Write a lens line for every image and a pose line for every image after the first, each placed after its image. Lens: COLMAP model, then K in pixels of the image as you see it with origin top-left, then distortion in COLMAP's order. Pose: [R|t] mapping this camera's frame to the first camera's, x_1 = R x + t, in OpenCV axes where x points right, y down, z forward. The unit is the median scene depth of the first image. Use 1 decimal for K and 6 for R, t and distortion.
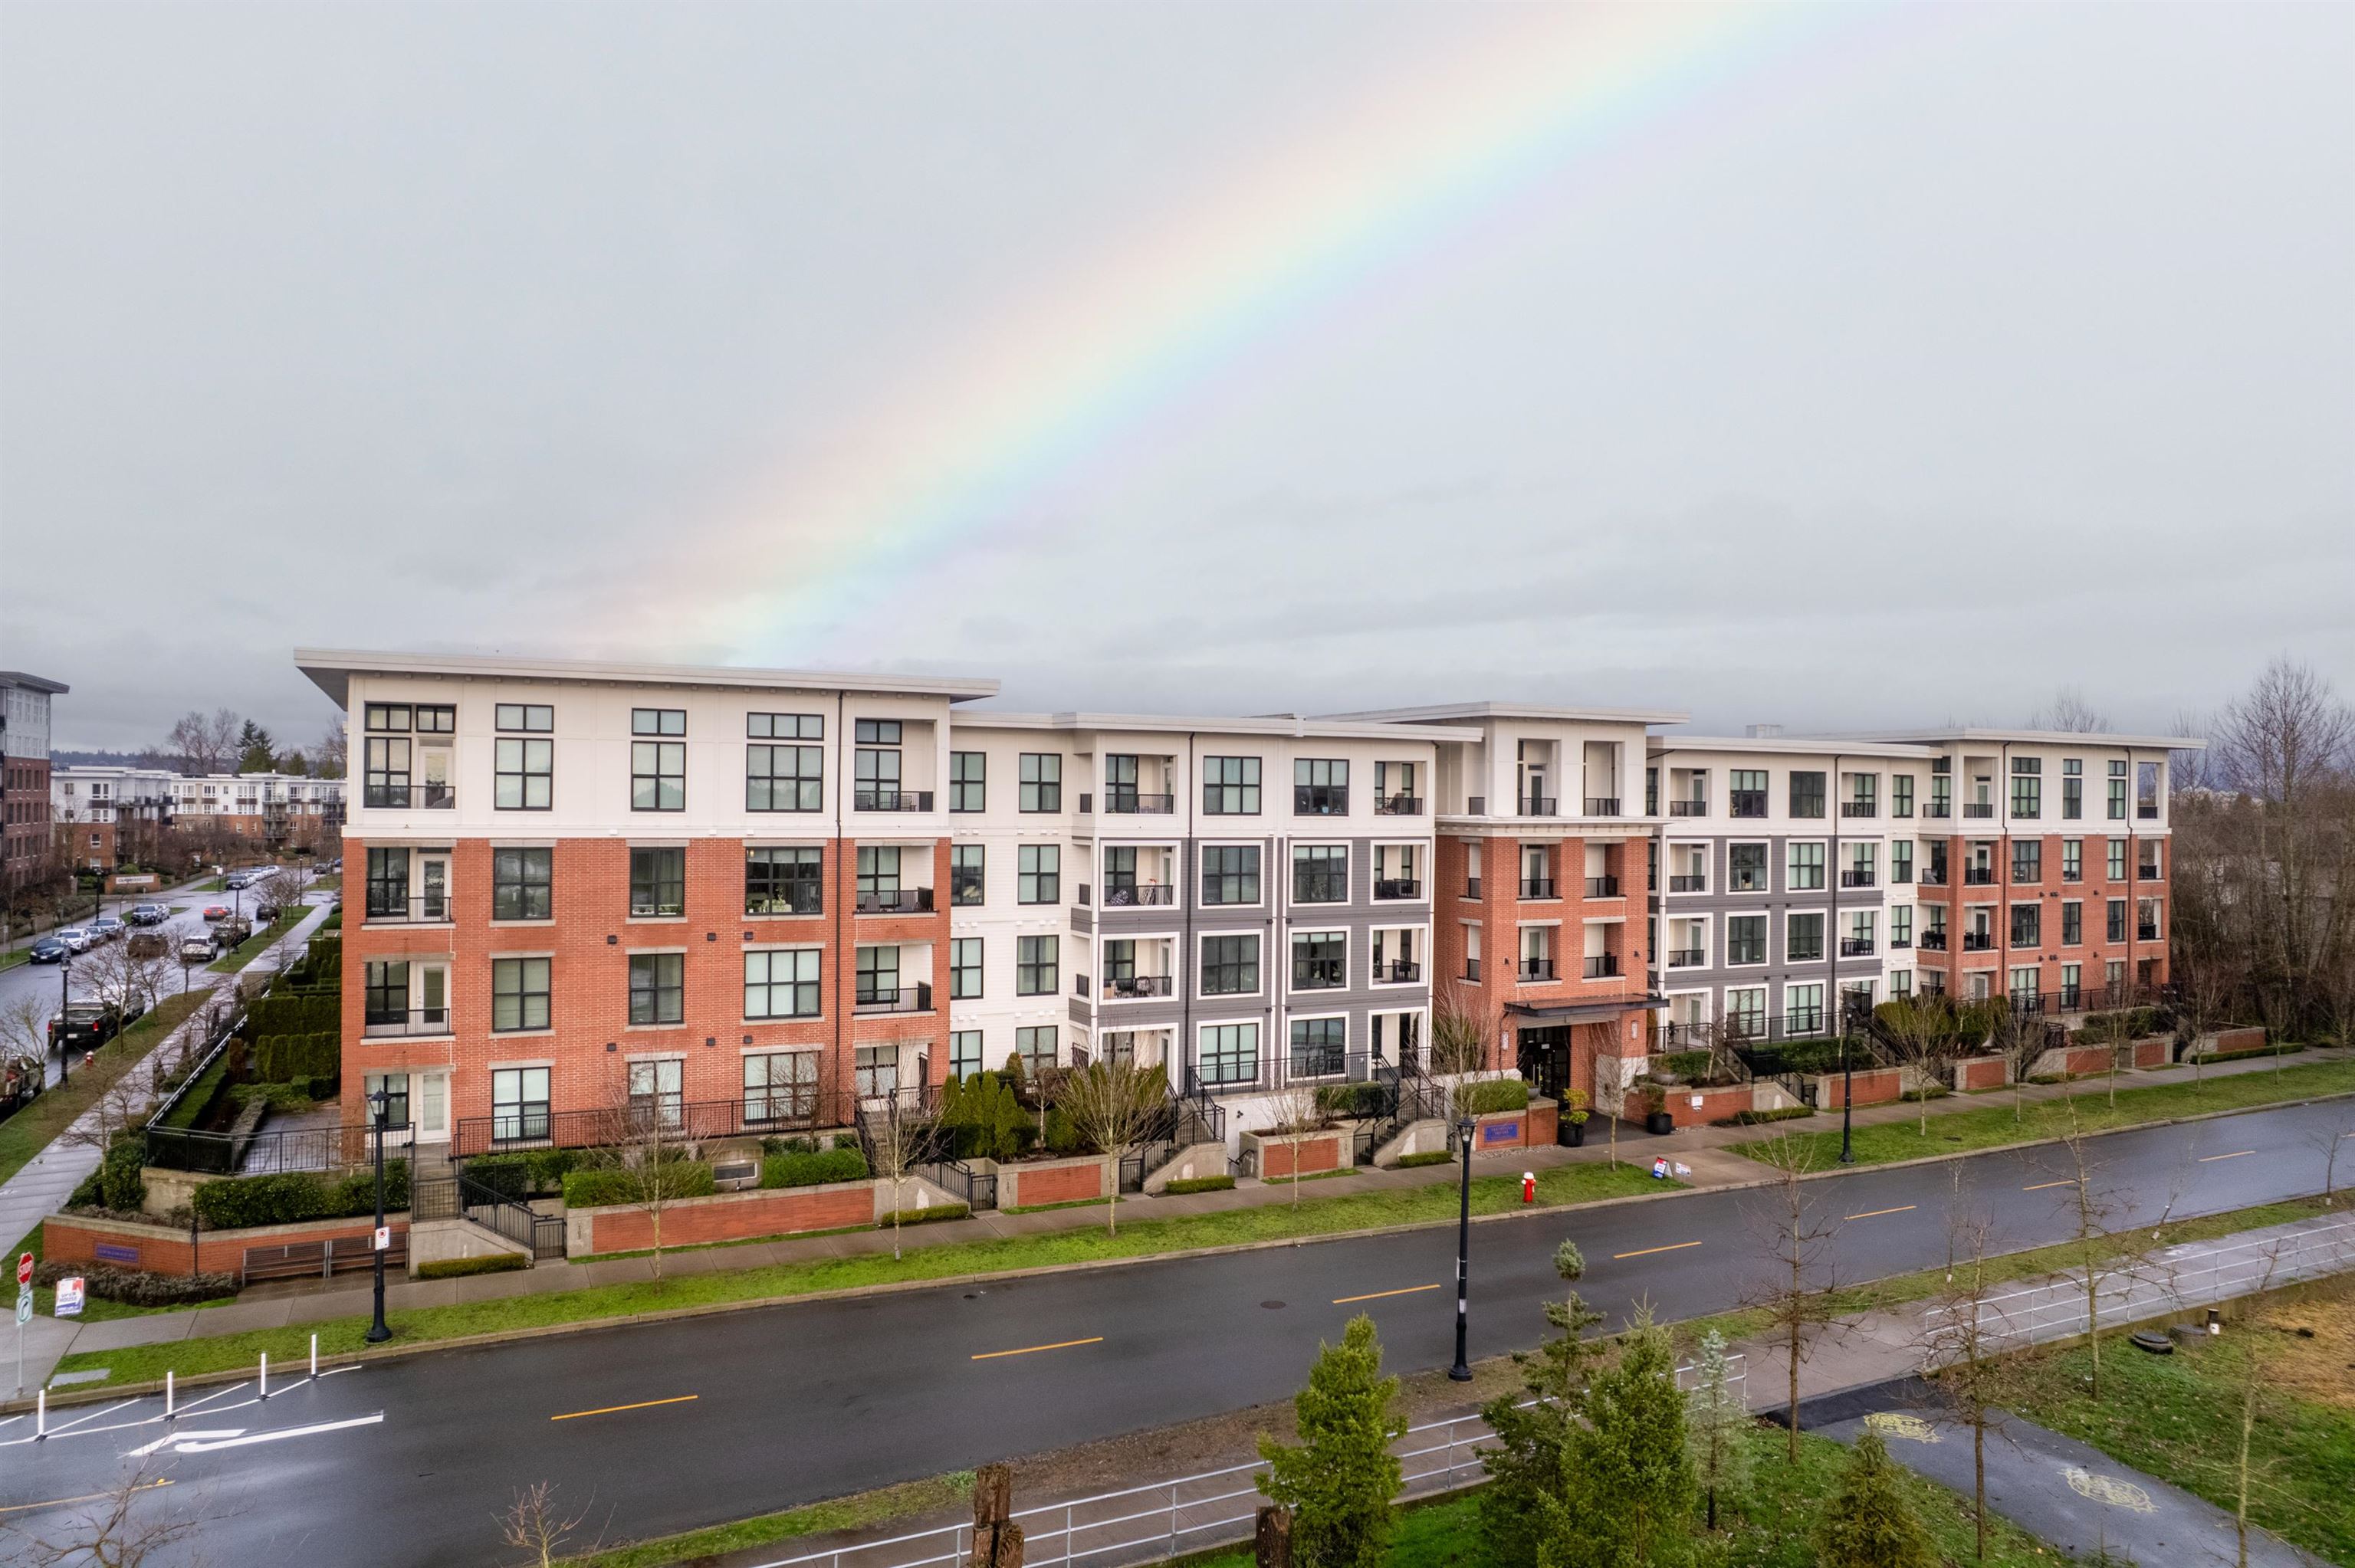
lens RADIAL K [[1528.0, 0, 1188.3], [0, 1528.0, 789.0], [0, 0, 1]] dist [-0.043865, 0.038218]
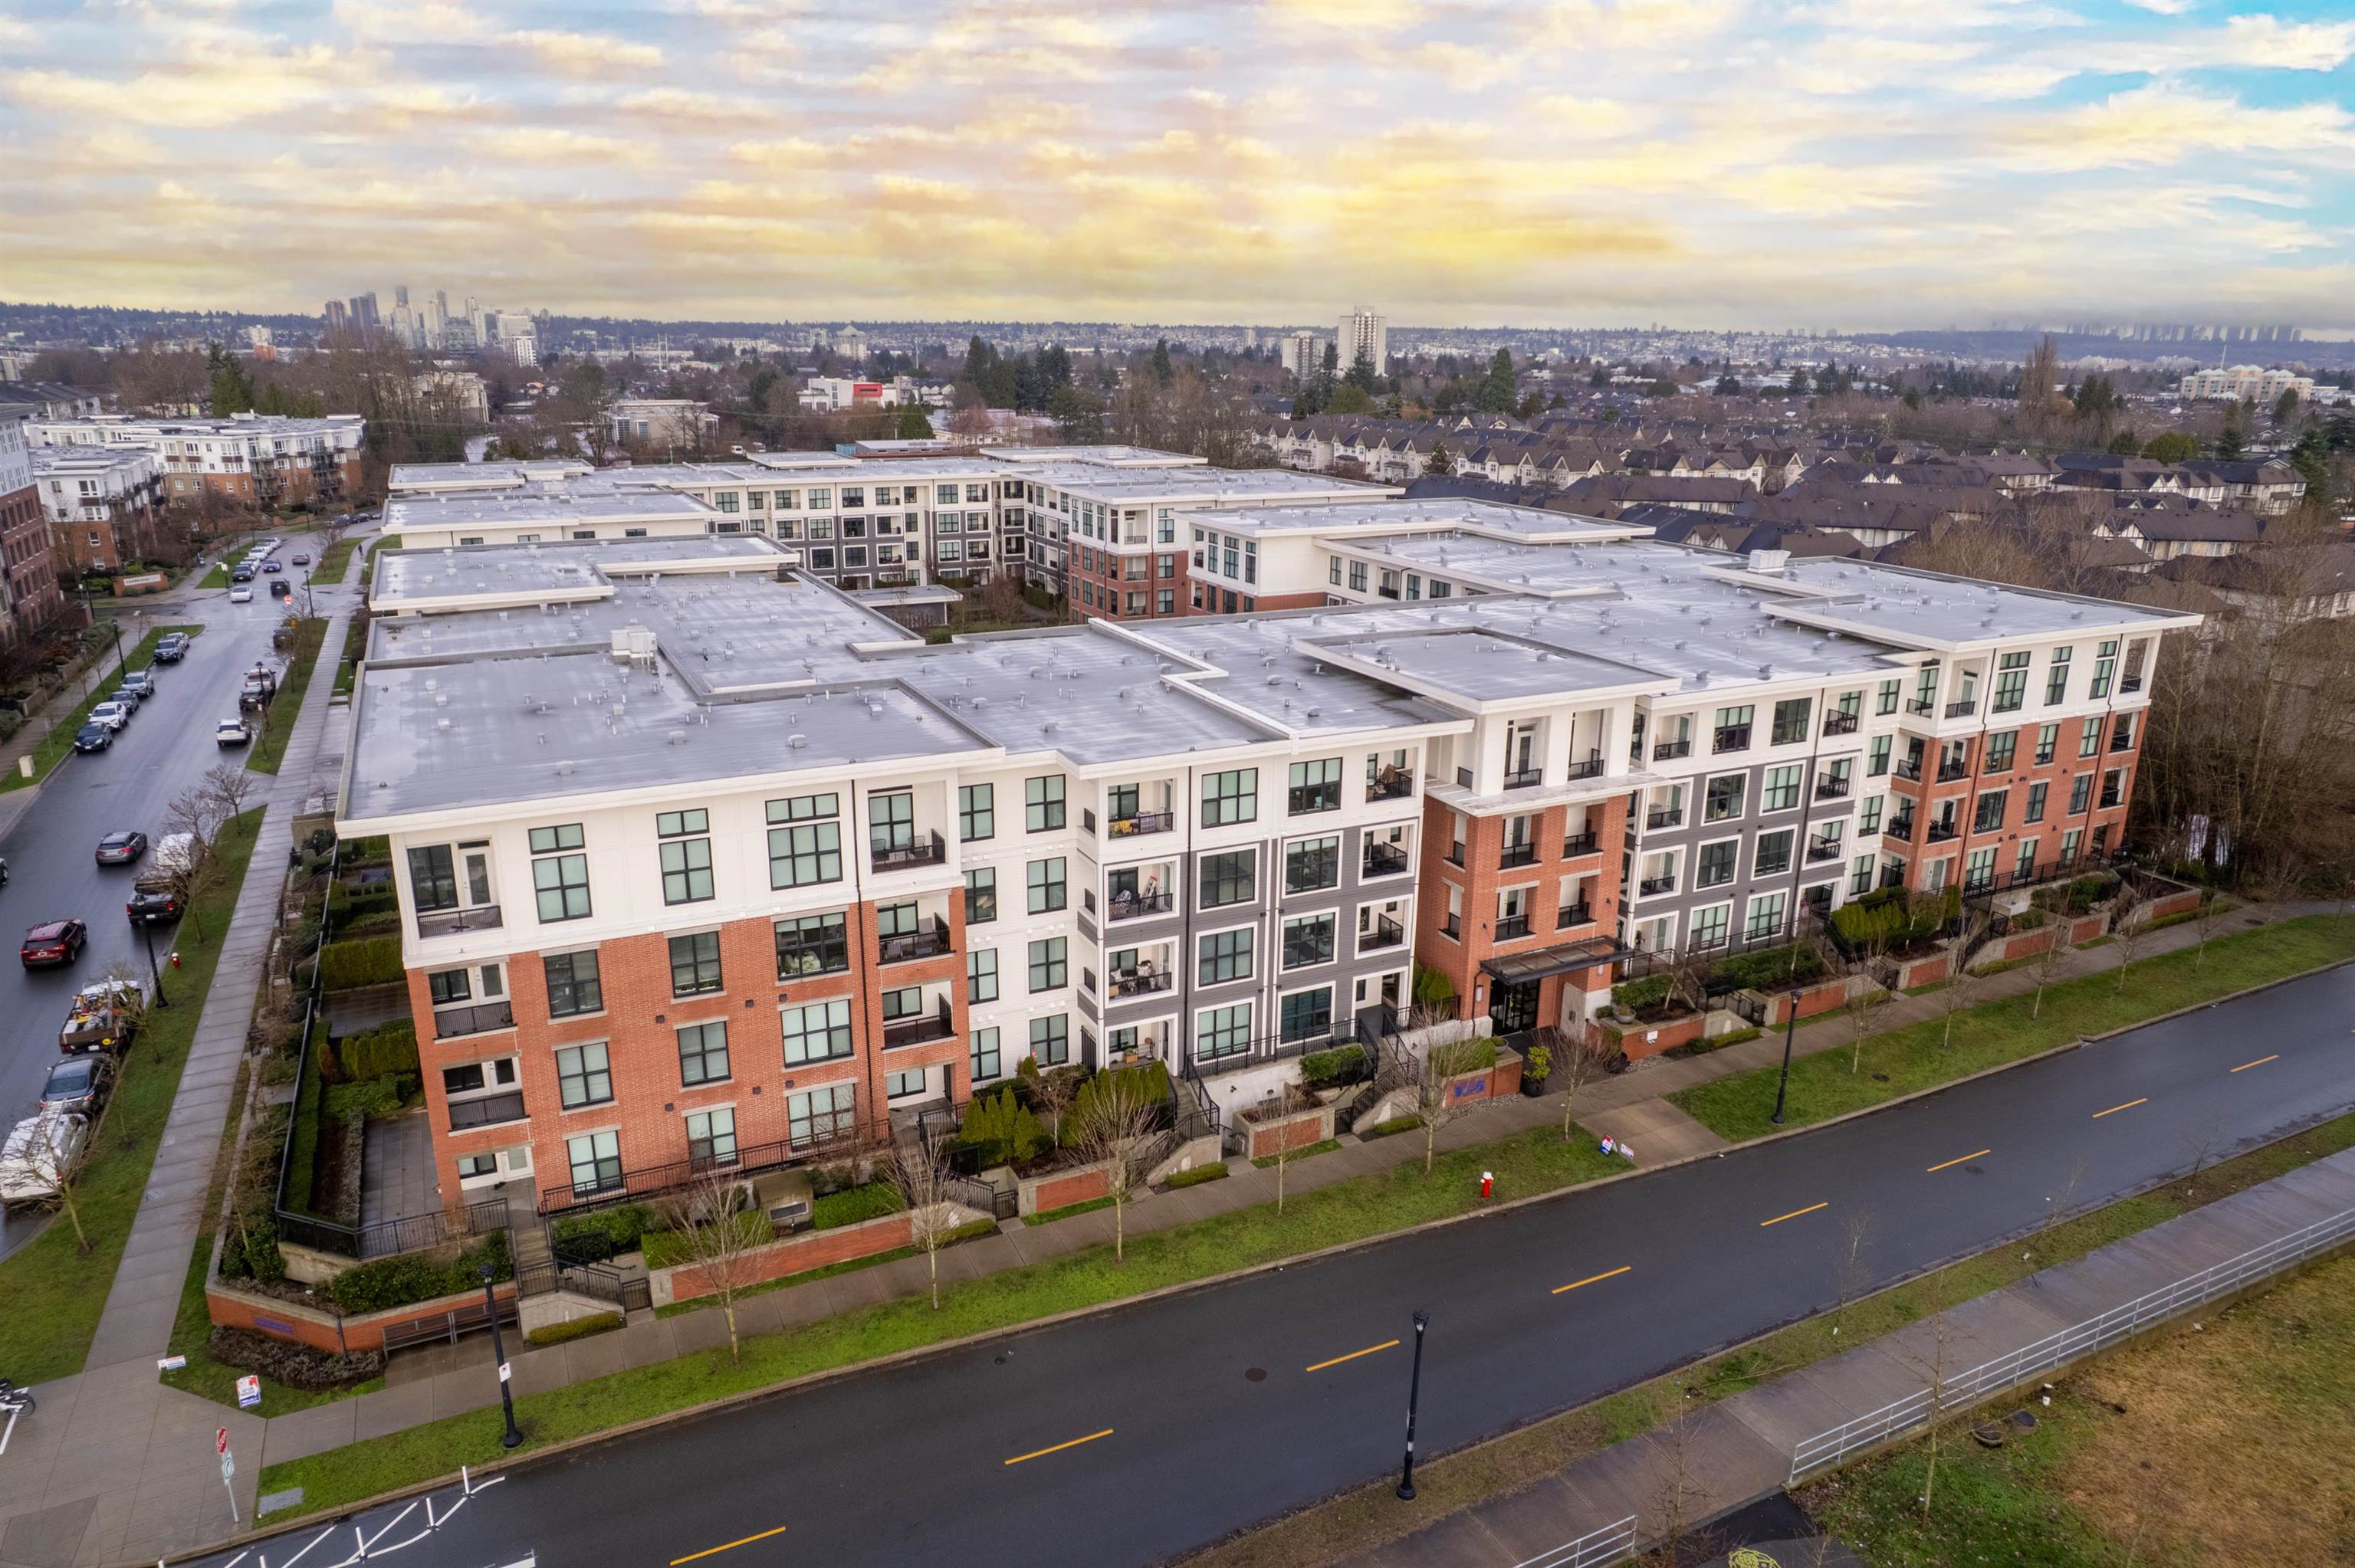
lens RADIAL K [[1528.0, 0, 1188.2], [0, 1528.0, 808.5], [0, 0, 1]] dist [-0.043865, 0.038218]
pose [[0.999991, 0.001331, -0.003921, 0.004665], [-0.000106, 0.954841, 0.297116, -0.294308], [0.004140, -0.297113, 0.954833, -0.000336]]
